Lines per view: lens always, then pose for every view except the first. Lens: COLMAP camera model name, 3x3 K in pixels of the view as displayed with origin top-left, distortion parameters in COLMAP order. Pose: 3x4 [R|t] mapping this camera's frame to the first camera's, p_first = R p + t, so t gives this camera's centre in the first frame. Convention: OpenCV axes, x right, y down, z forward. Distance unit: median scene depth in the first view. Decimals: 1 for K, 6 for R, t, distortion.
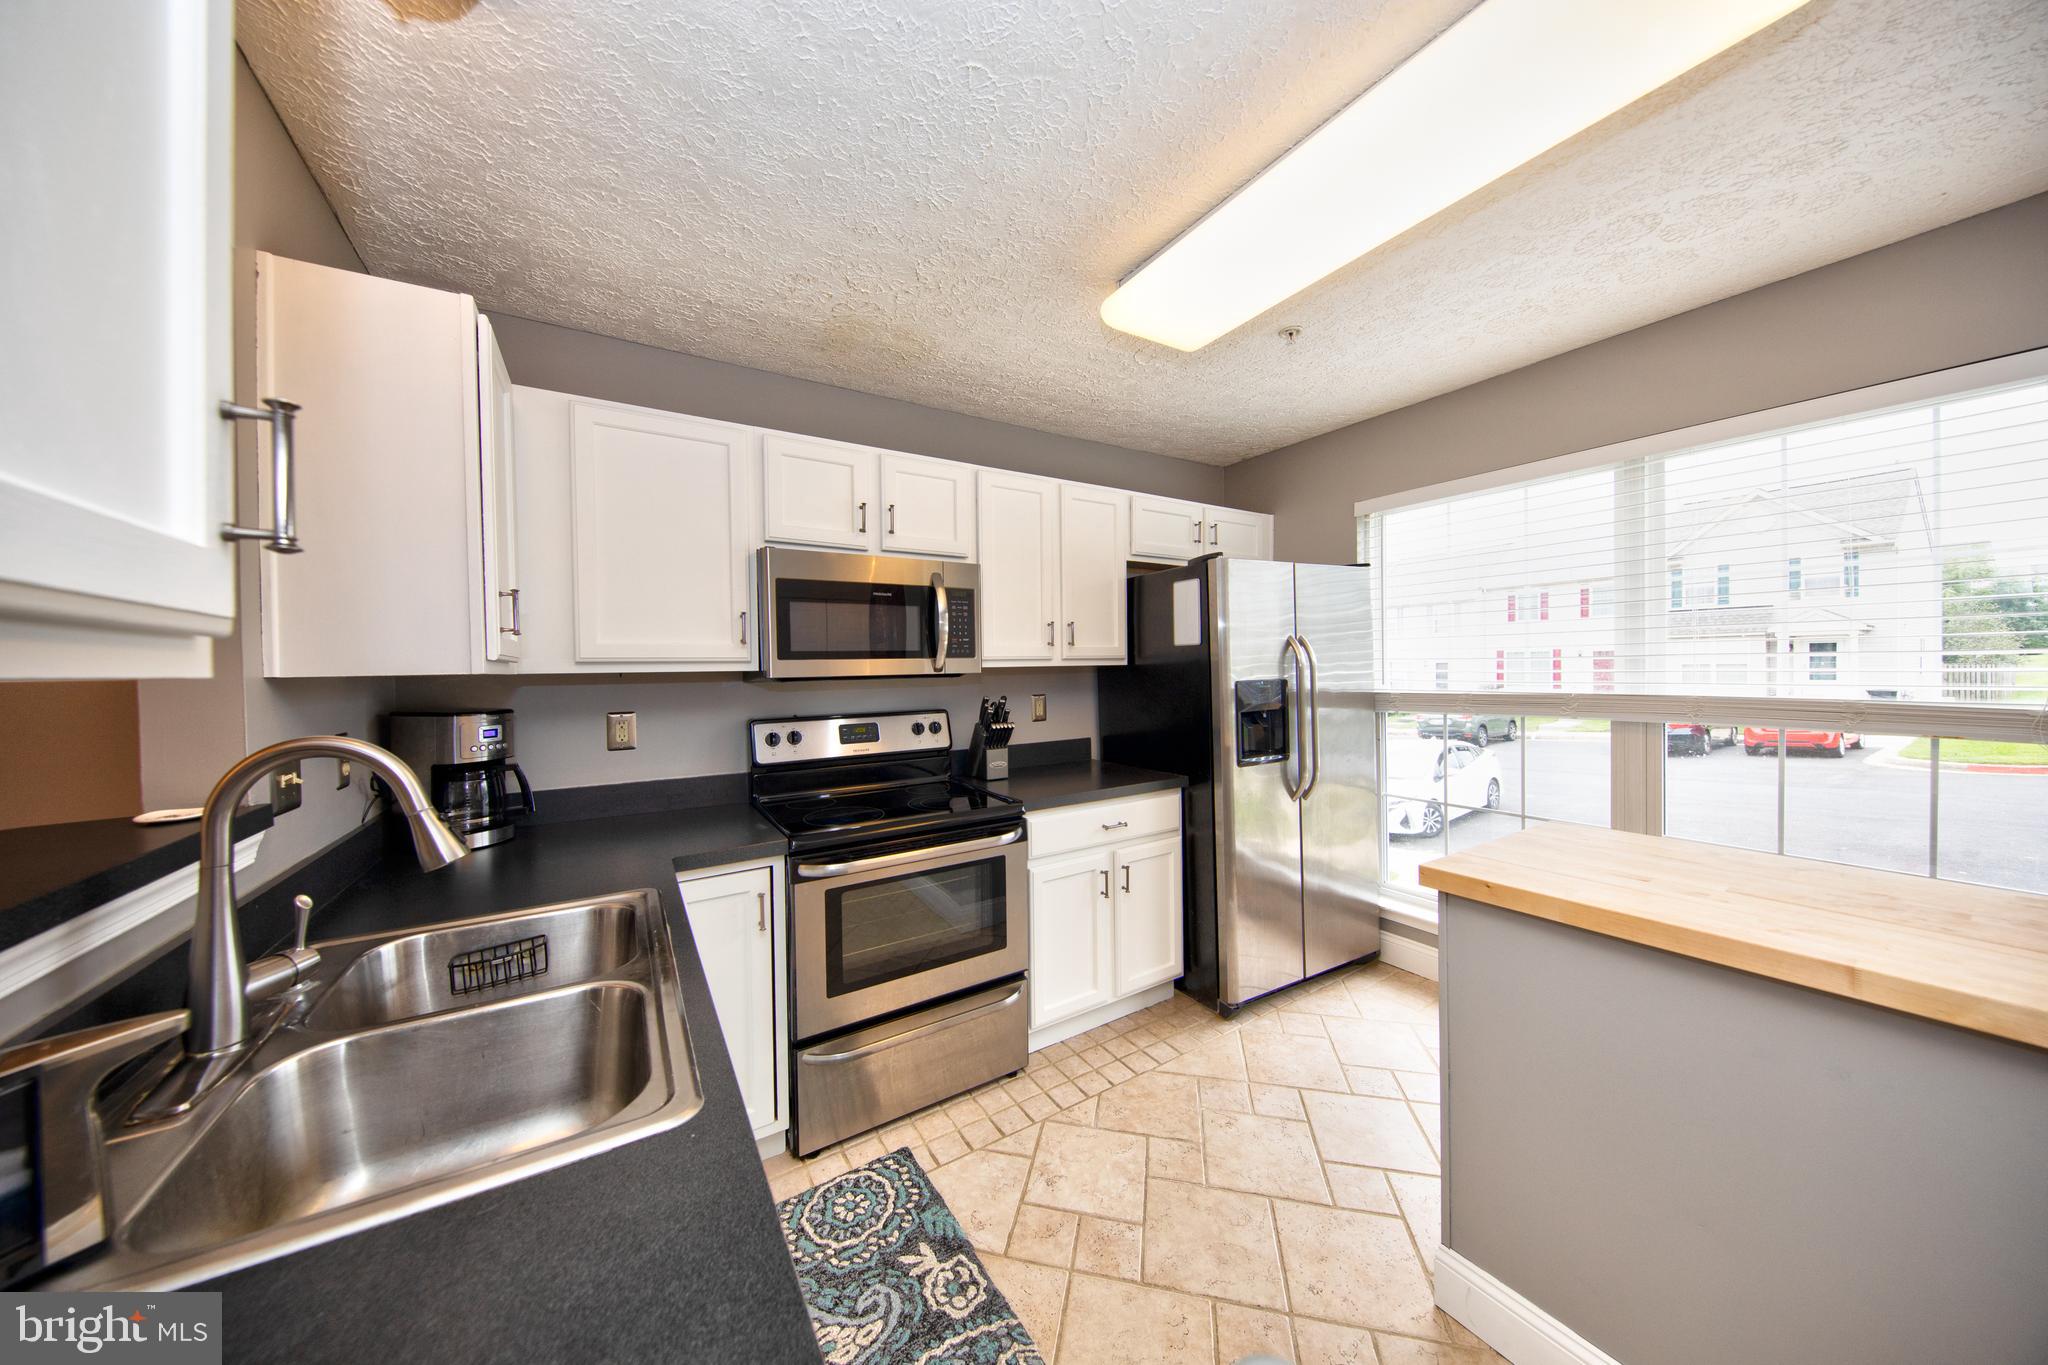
lens RADIAL K [[648.4, 0, 1016.6], [0, 648.4, 676.8], [0, 0, 1]] dist [-0.000417, -0.000102]
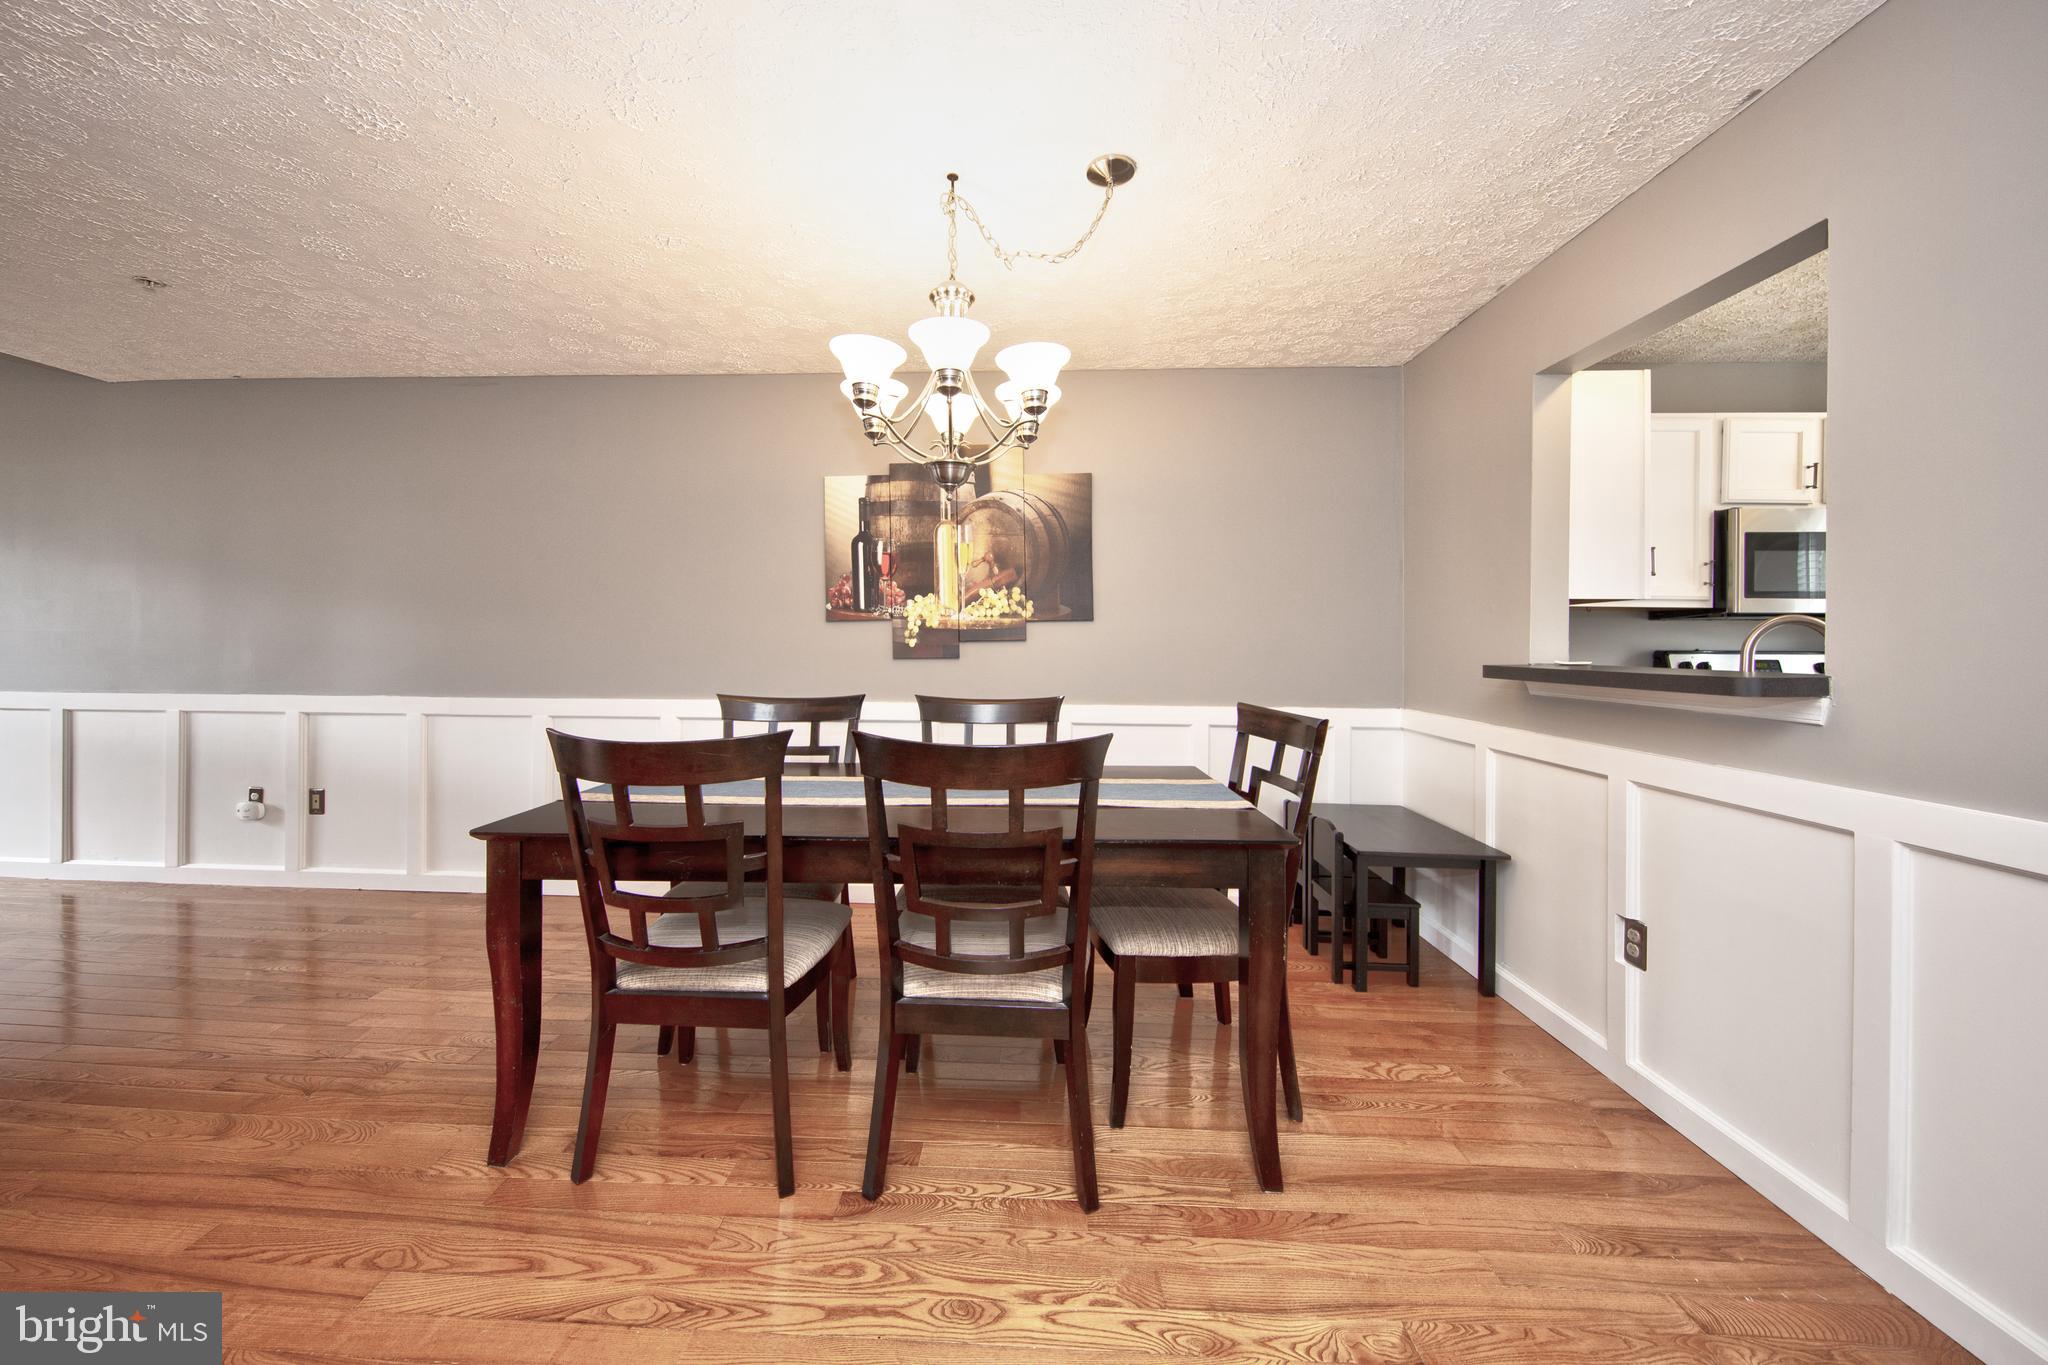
lens RADIAL K [[725.2, 0, 1031.6], [0, 725.2, 641.3], [0, 0, 1]] dist [0.001036, -0.000019]
pose [[0.821671, 0.023157, -0.569492, -0.595287], [-0.031833, 0.999479, -0.005289, 0.091549], [0.569073, 0.022474, 0.821980, -0.782198]]
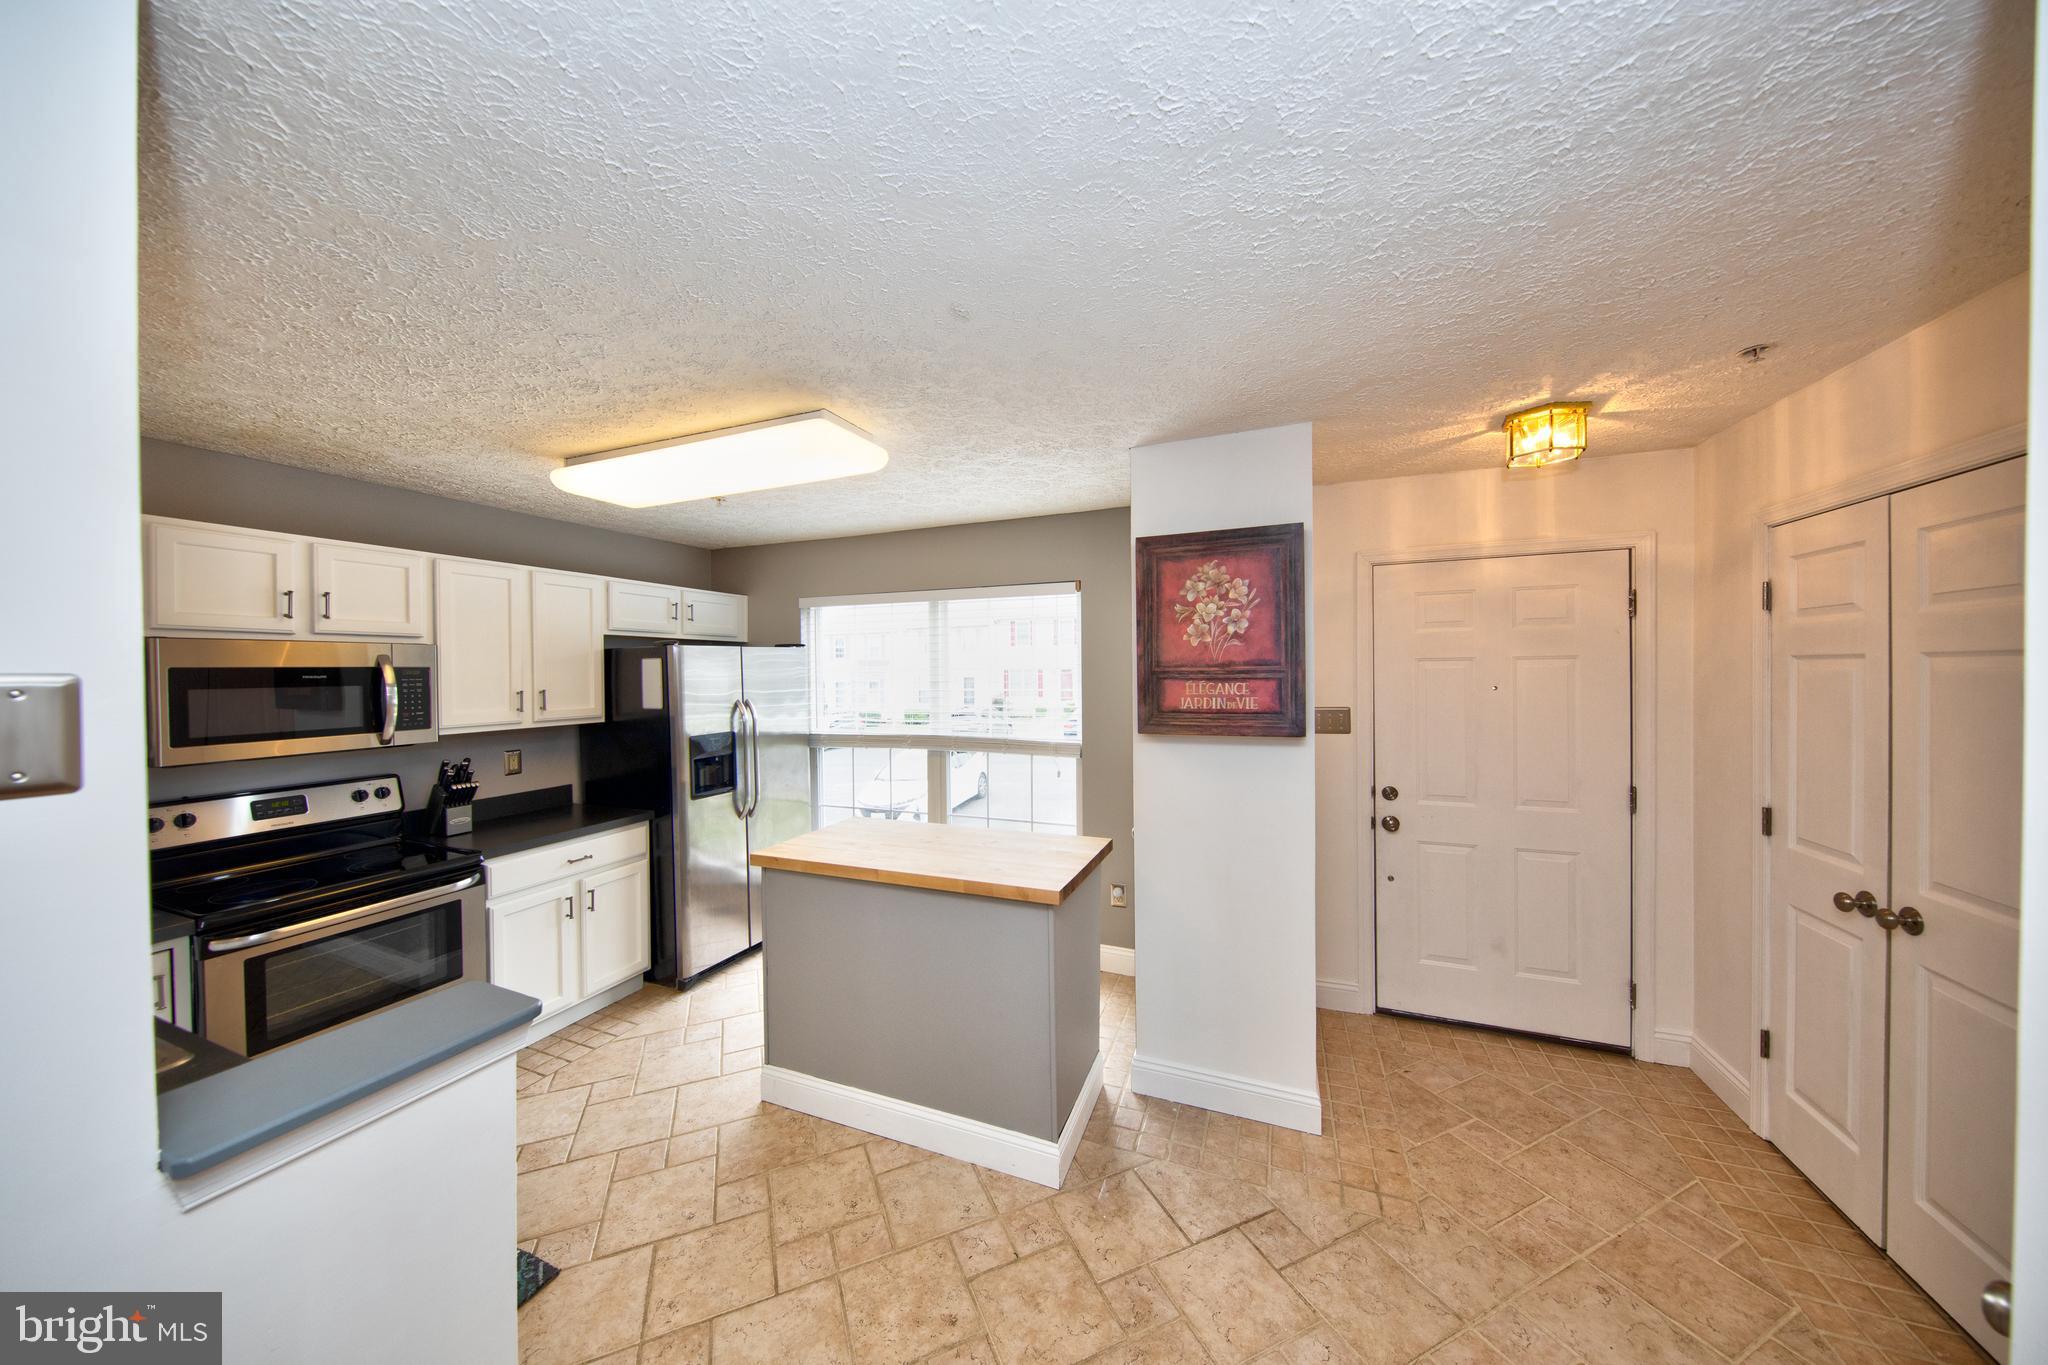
lens RADIAL K [[655.0, 0, 1017.8], [0, 655.0, 678.3], [0, 0, 1]] dist [0.006085, -0.005447]
pose [[0.805011, 0.001369, 0.593258, 0.081981], [0.006091, 0.999926, -0.010573, -0.100676], [-0.593228, 0.012125, 0.804943, -0.526918]]
